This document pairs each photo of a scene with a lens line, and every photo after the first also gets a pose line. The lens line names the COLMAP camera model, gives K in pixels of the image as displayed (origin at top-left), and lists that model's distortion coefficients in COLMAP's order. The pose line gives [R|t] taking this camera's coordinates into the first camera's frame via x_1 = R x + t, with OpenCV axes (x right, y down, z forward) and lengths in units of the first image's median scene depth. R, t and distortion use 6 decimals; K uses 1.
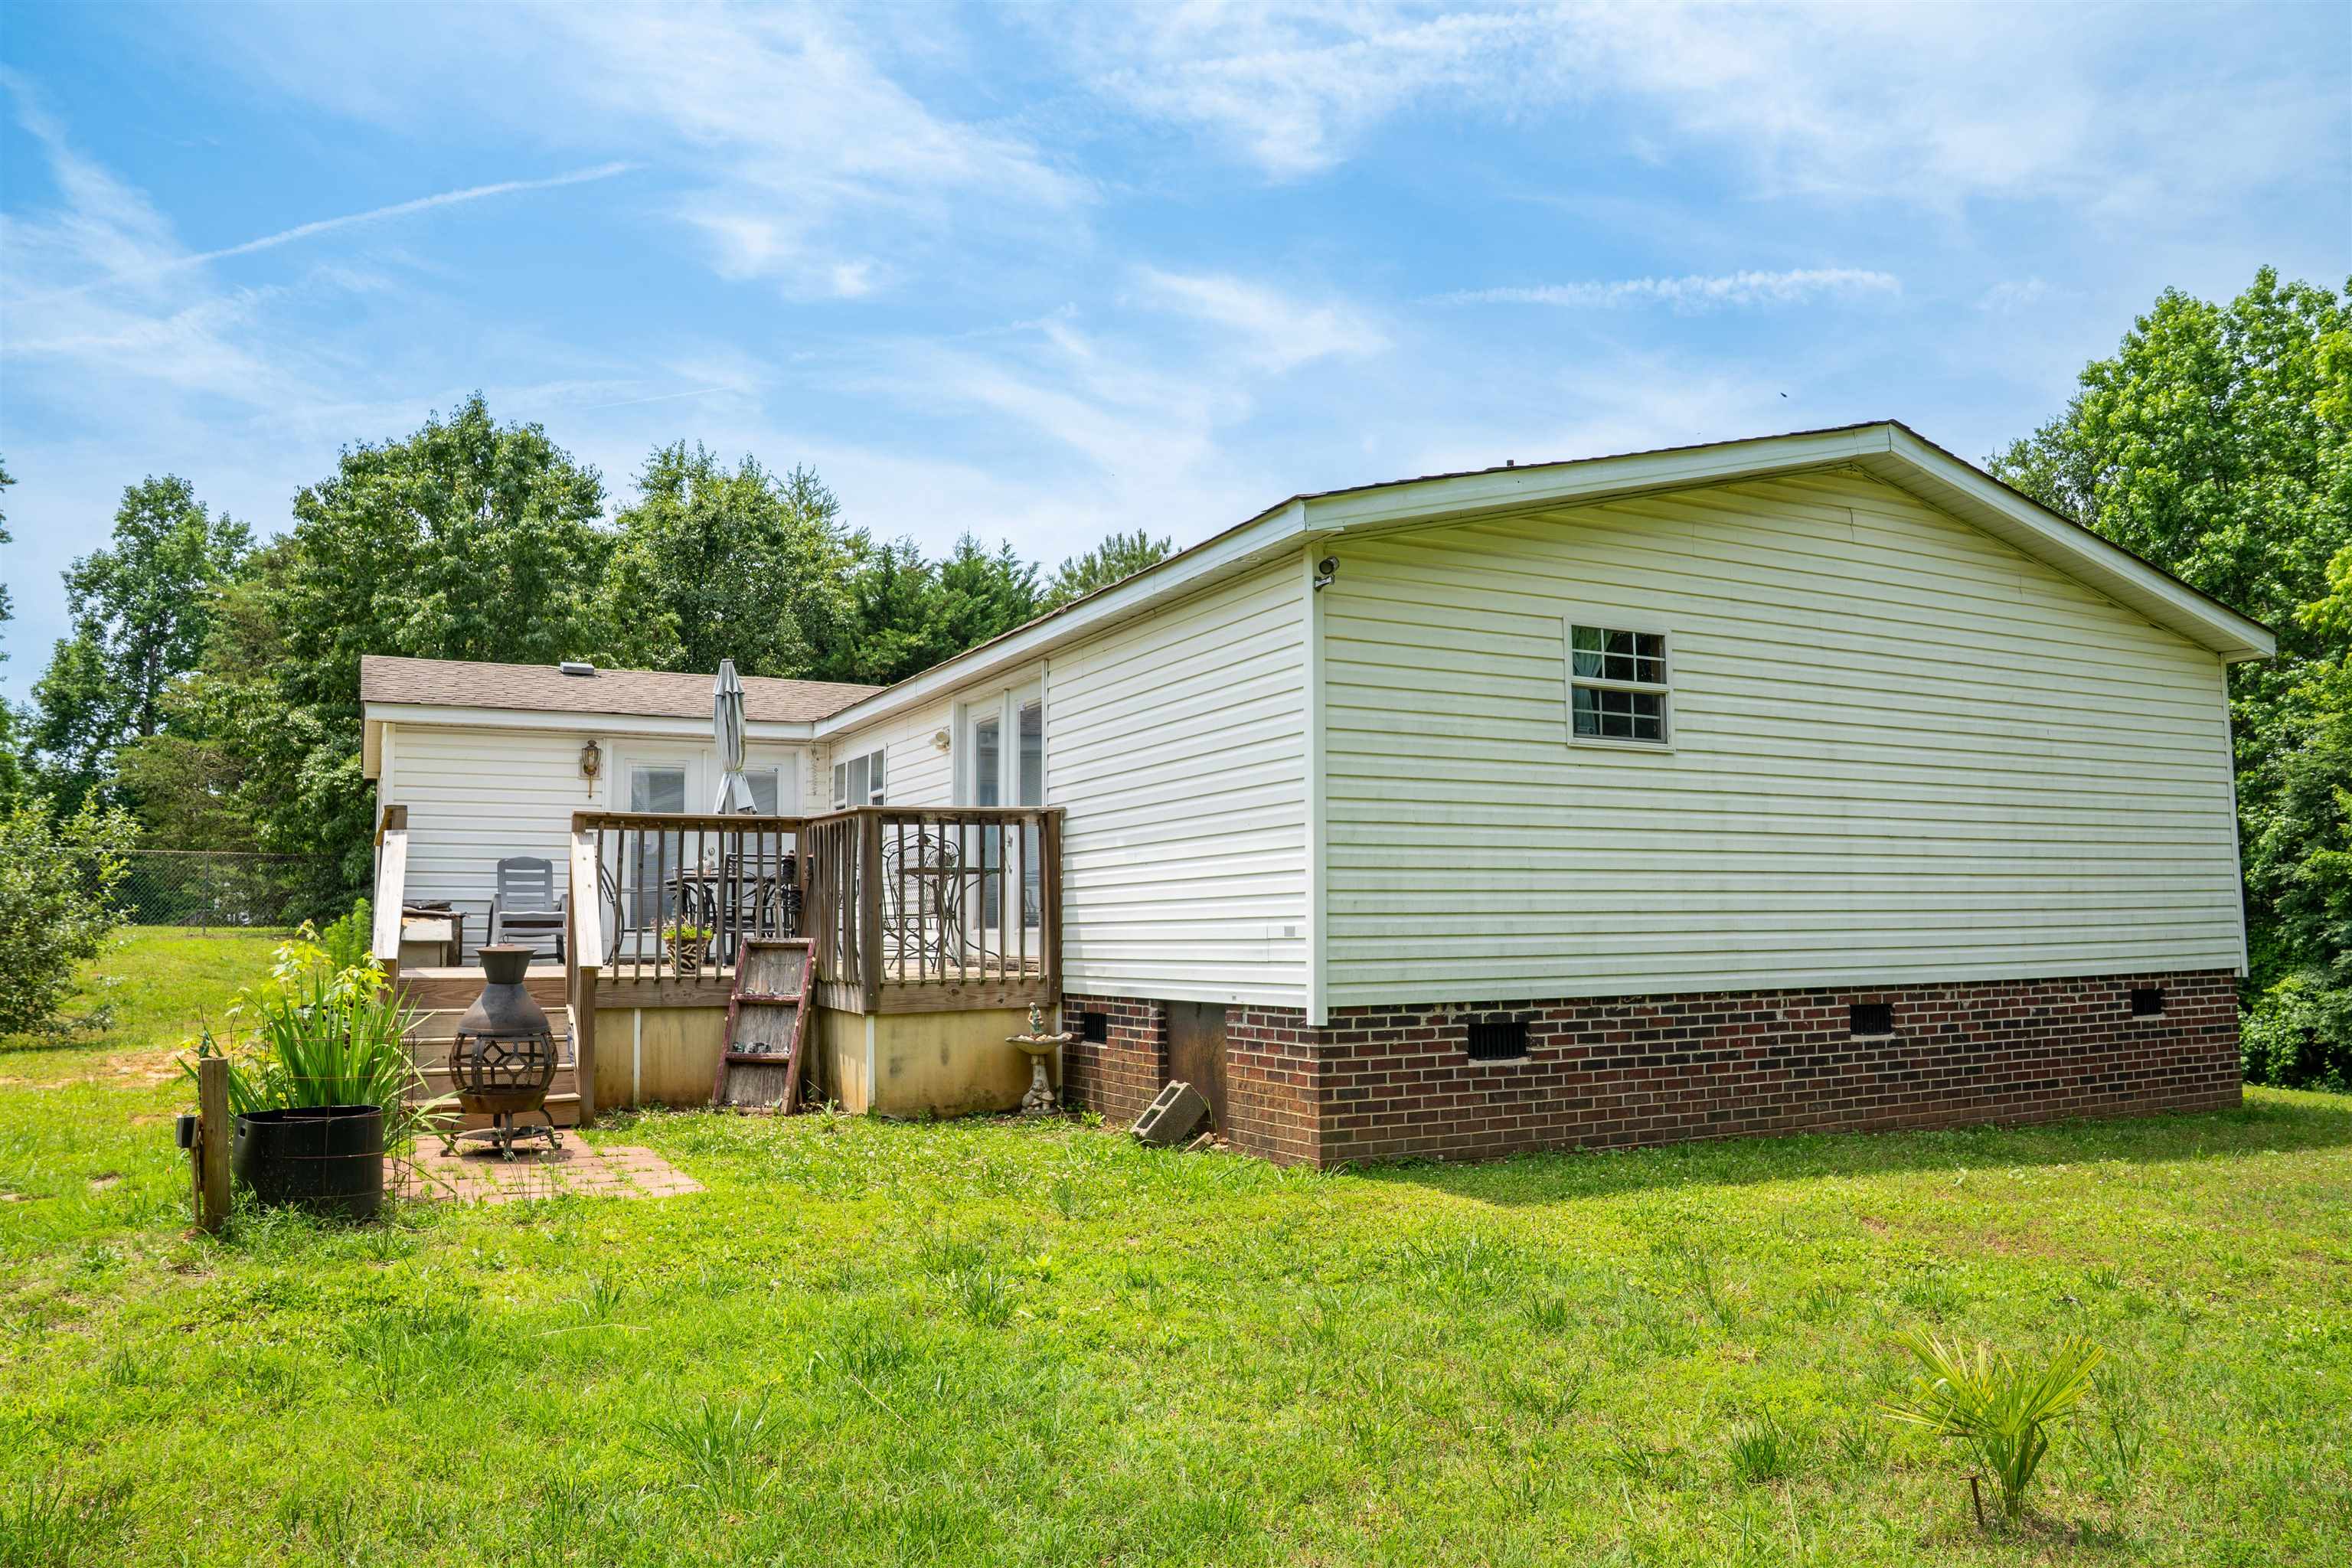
lens RADIAL K [[1621.0, 0, 1134.1], [0, 1621.0, 786.9], [0, 0, 1]] dist [-0.129309, 0.084343]
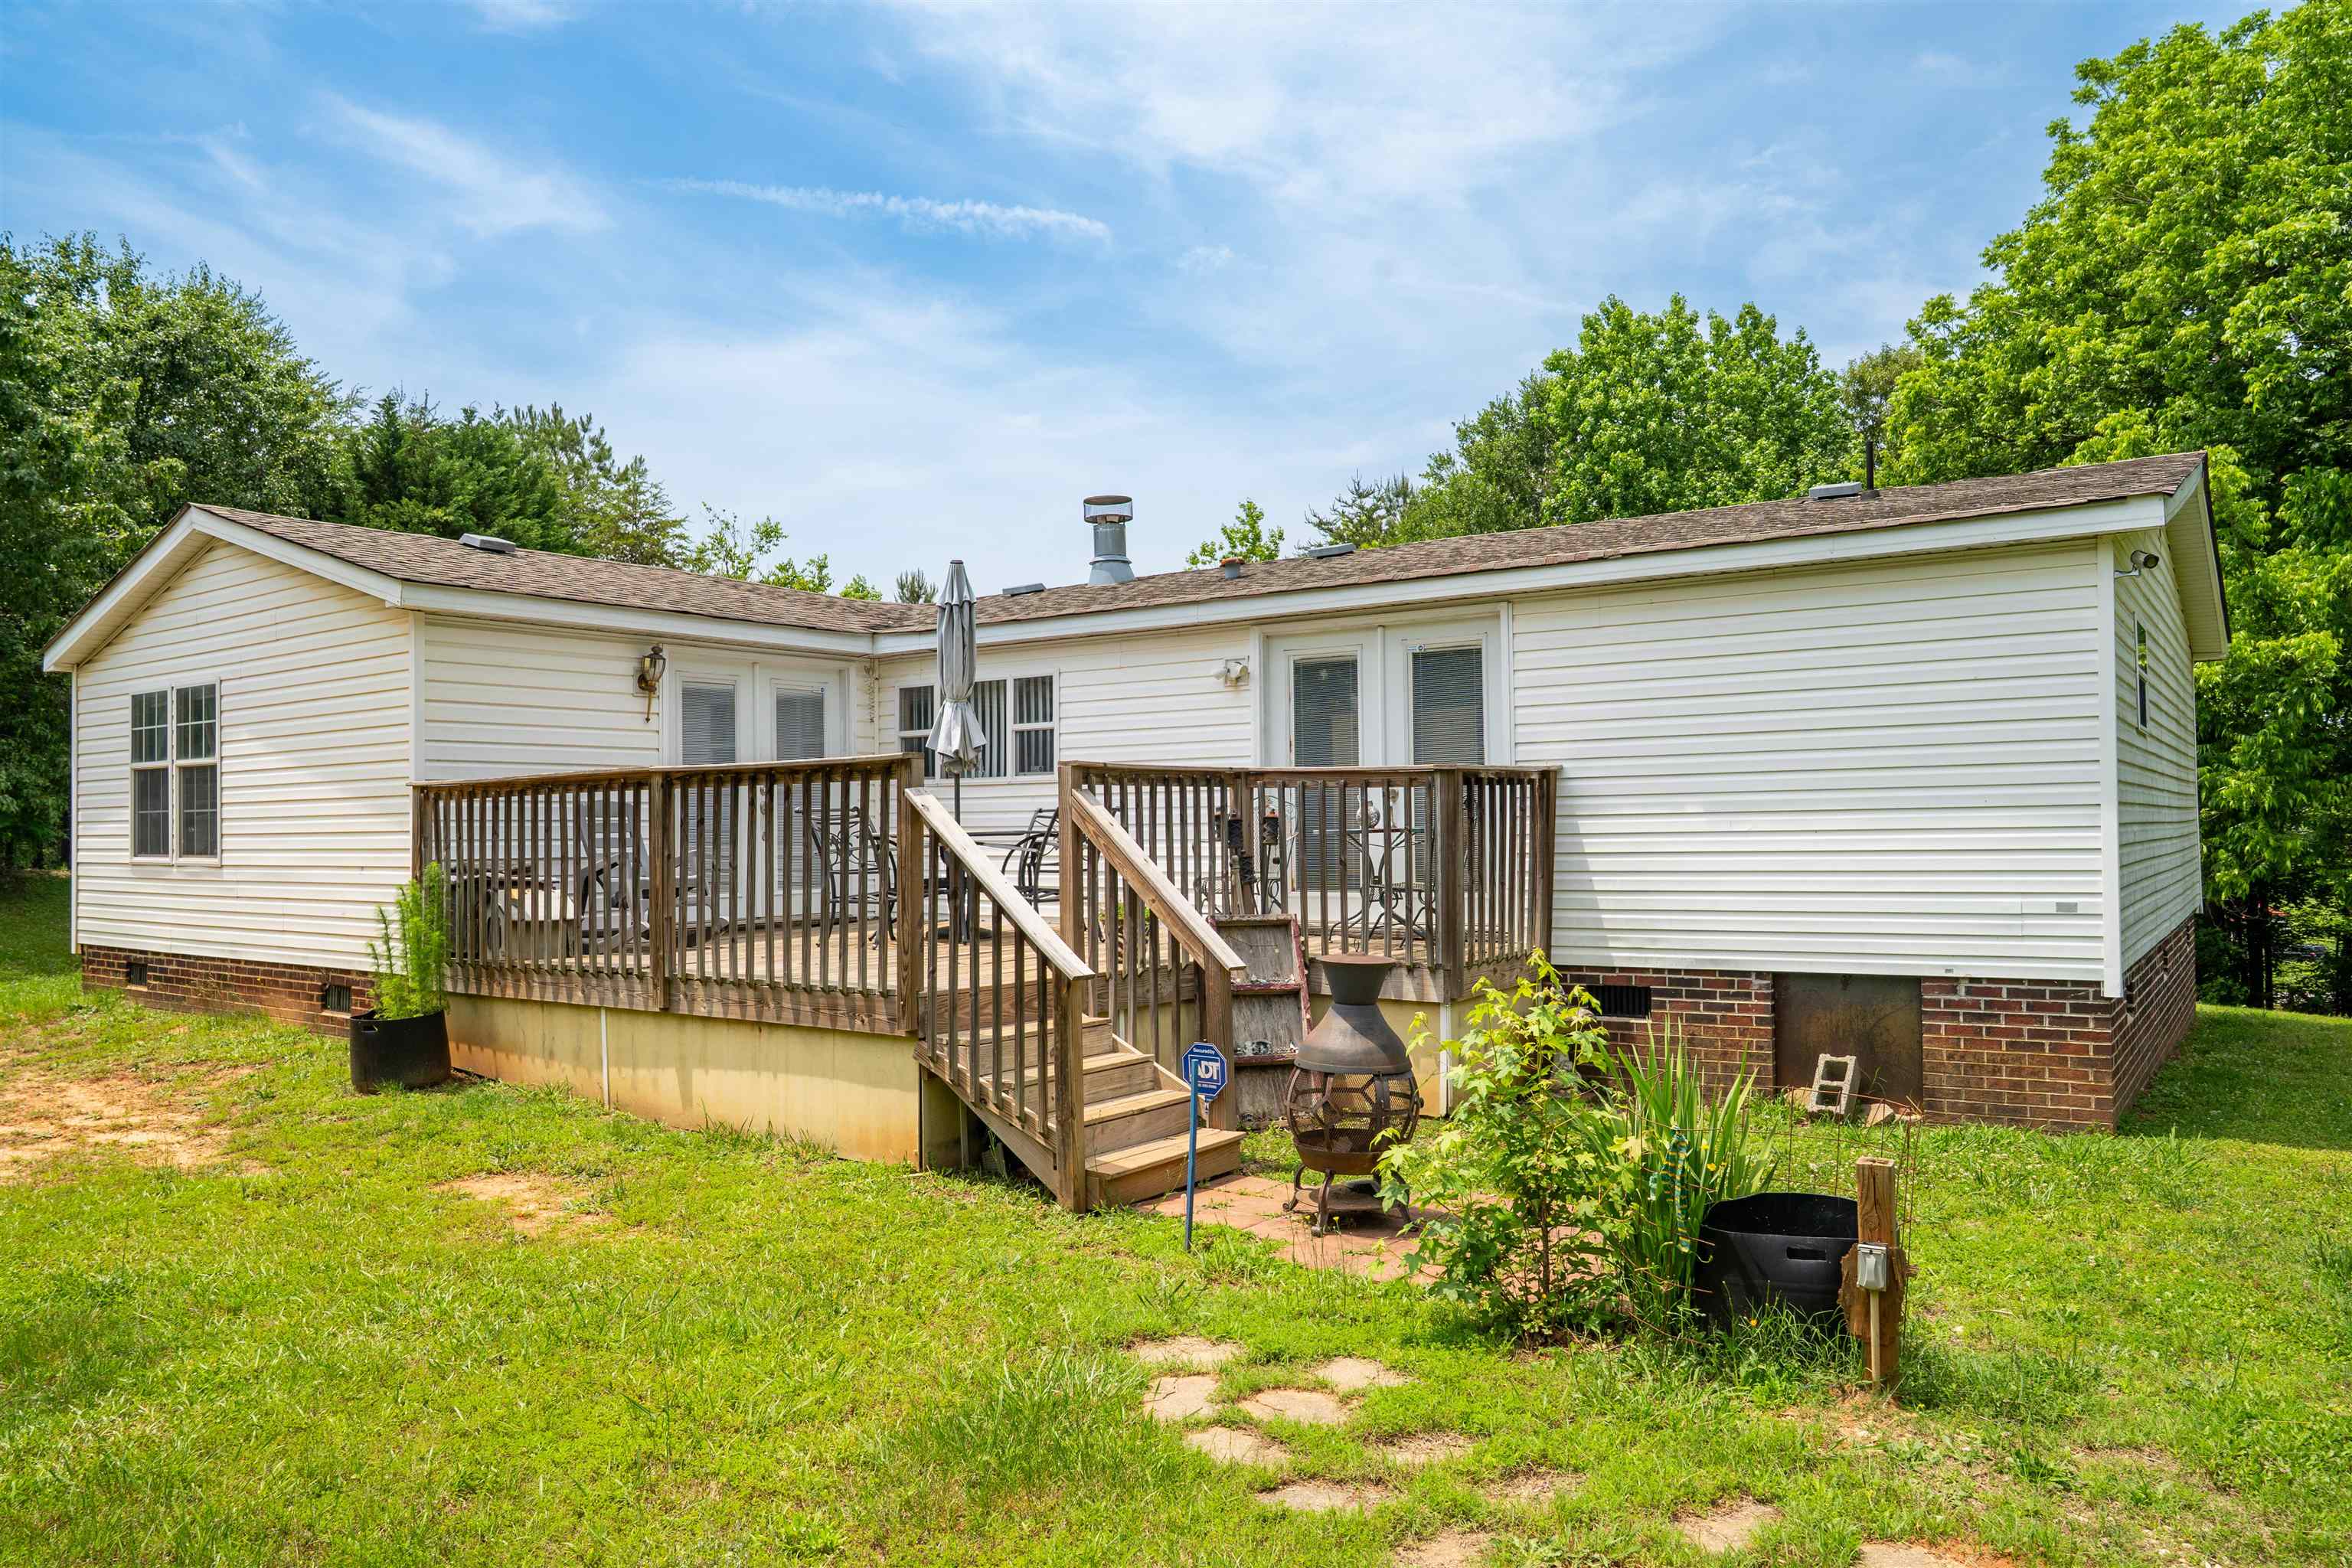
lens RADIAL K [[1621.0, 0, 1134.1], [0, 1621.0, 786.9], [0, 0, 1]] dist [-0.129309, 0.084343]
pose [[0.886308, 0.007160, 0.463041, -0.767043], [-0.035024, 0.998053, 0.051607, -0.015496], [-0.461770, -0.061957, 0.884833, 0.337610]]
